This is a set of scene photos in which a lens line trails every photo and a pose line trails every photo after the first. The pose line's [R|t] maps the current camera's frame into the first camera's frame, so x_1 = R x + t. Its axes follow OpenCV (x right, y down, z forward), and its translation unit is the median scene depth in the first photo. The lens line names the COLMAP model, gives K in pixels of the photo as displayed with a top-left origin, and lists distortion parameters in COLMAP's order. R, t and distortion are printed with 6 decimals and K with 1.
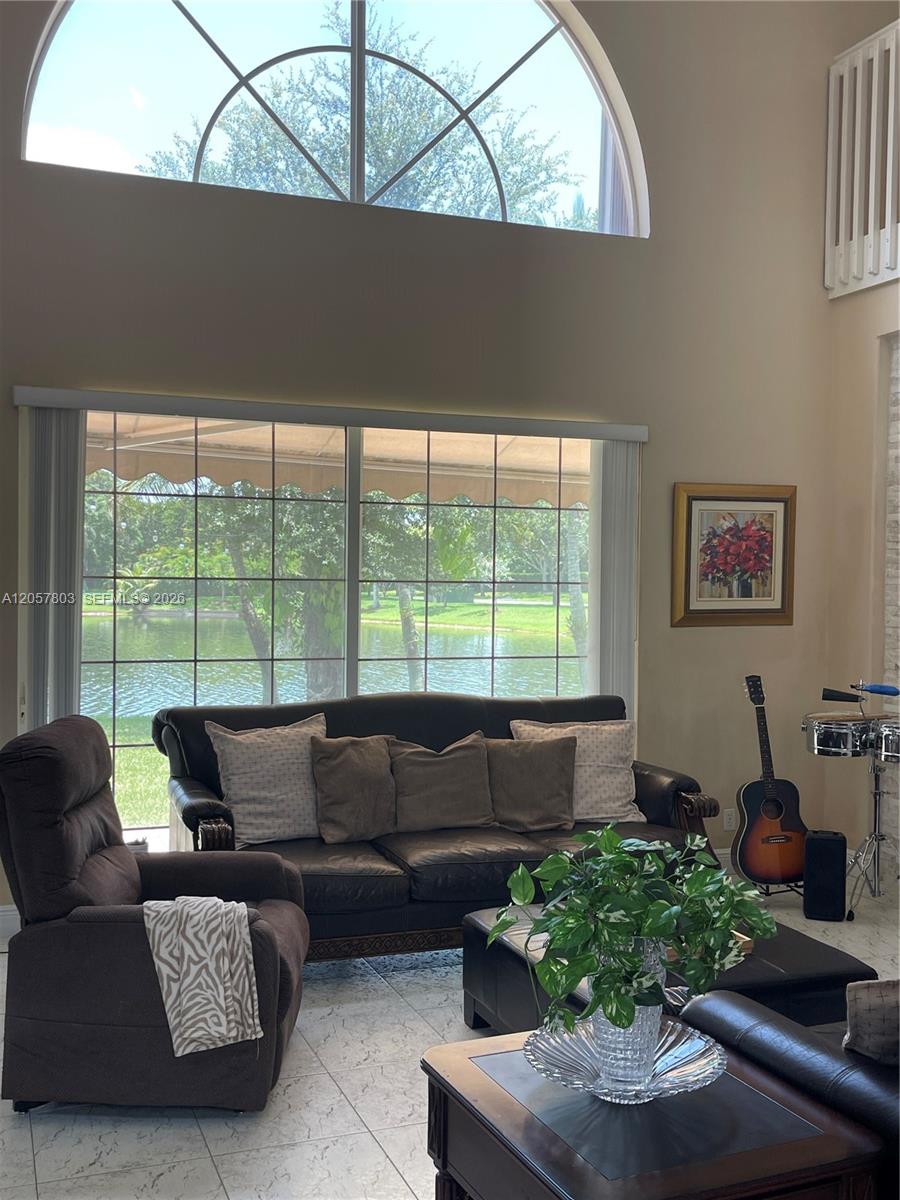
lens RADIAL K [[1221.4, 0, 450.0], [0, 1221.4, 600.0], [0, 0, 1]] dist [0.064819, -0.007790]
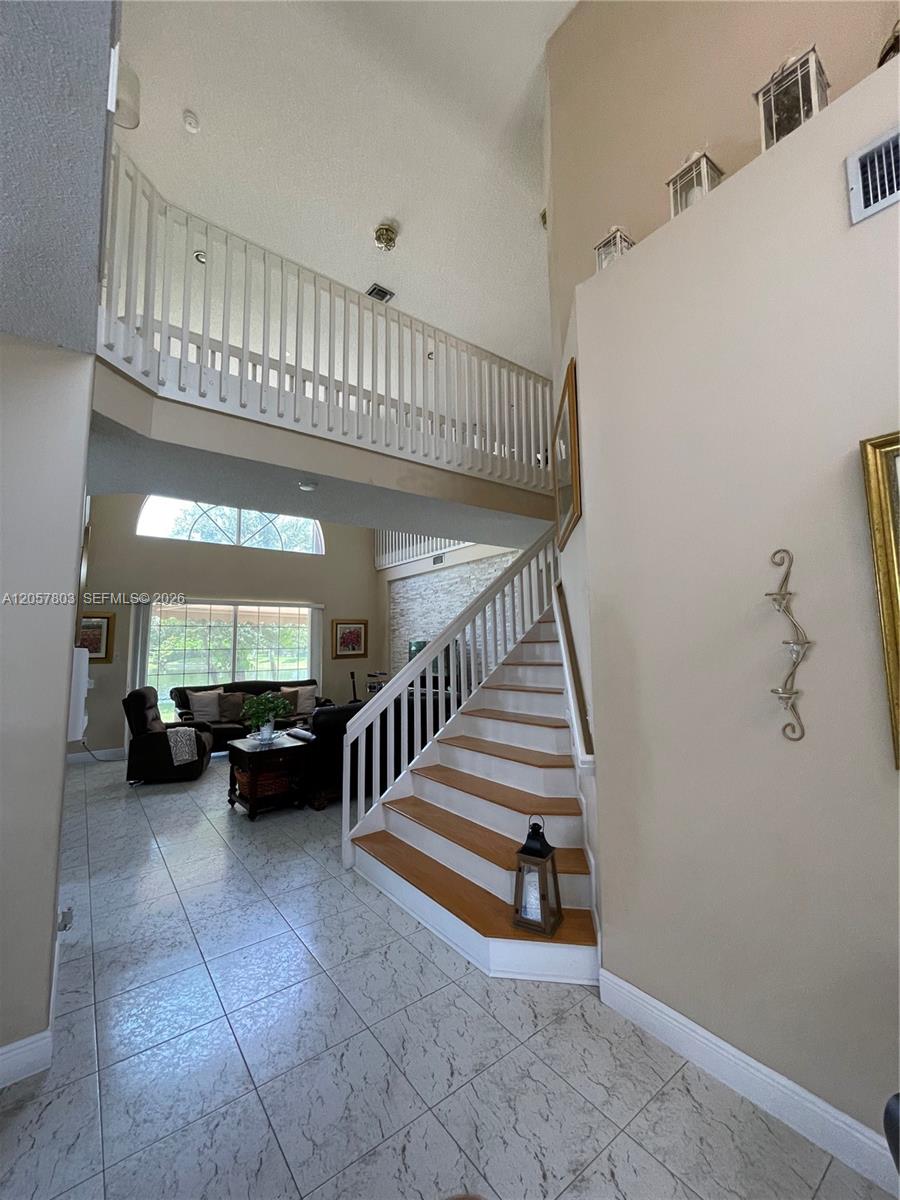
lens RADIAL K [[485.8, 0, 452.4], [0, 485.8, 595.0], [0, 0, 1]] dist [-0.001662, -0.000333]
pose [[0.958647, 0.002166, 0.284588, 0.126905], [0.031380, 0.993069, -0.113264, 0.007038], [-0.282861, 0.117510, 0.951935, -0.541344]]
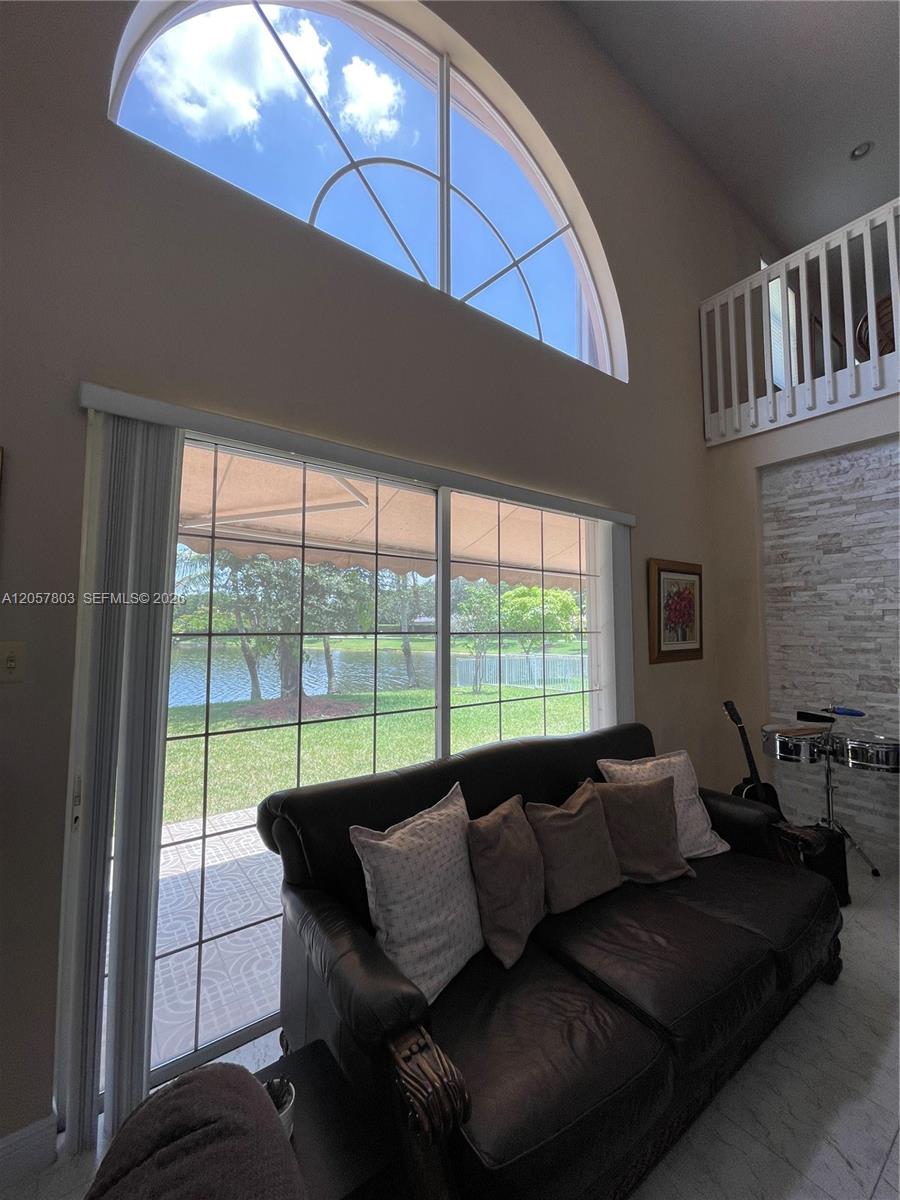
lens RADIAL K [[485.8, 0, 452.4], [0, 485.8, 595.0], [0, 0, 1]] dist [-0.001662, -0.000333]
pose [[0.963362, 0.009325, 0.268044, -0.192386], [0.011887, 0.996929, -0.077403, -0.016576], [-0.267943, 0.077753, 0.960292, 0.599501]]
